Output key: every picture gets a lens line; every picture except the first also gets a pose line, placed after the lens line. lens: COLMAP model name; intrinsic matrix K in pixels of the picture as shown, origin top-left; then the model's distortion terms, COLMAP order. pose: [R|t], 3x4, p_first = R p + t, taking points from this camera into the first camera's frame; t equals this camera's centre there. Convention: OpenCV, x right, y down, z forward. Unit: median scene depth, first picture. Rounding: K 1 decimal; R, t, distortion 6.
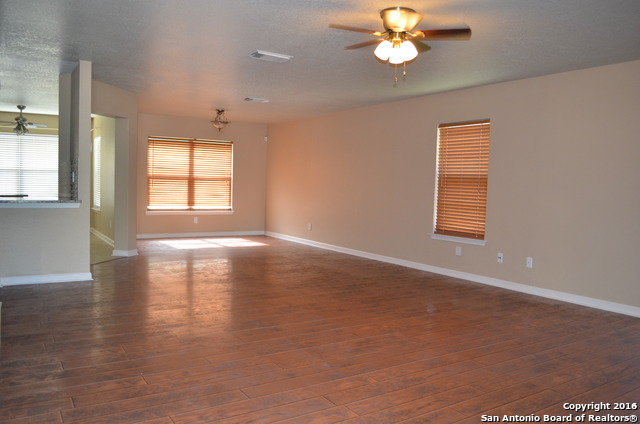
lens RADIAL K [[504.1, 0, 319.6], [0, 504.1, 214.1], [0, 0, 1]] dist [-0.077187, 0.004276]
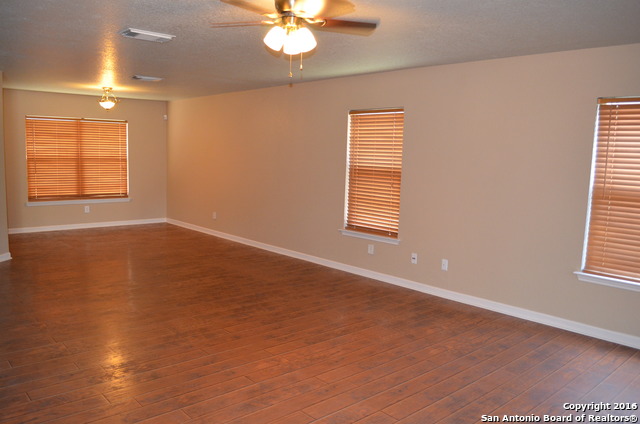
lens RADIAL K [[504.1, 0, 321.8], [0, 504.1, 210.8], [0, 0, 1]] dist [-0.077187, 0.004276]
pose [[0.986657, -0.021151, 0.161431, 0.048623], [0.011038, 0.997934, 0.063293, -0.073257], [-0.162436, -0.060667, 0.984852, 0.126903]]
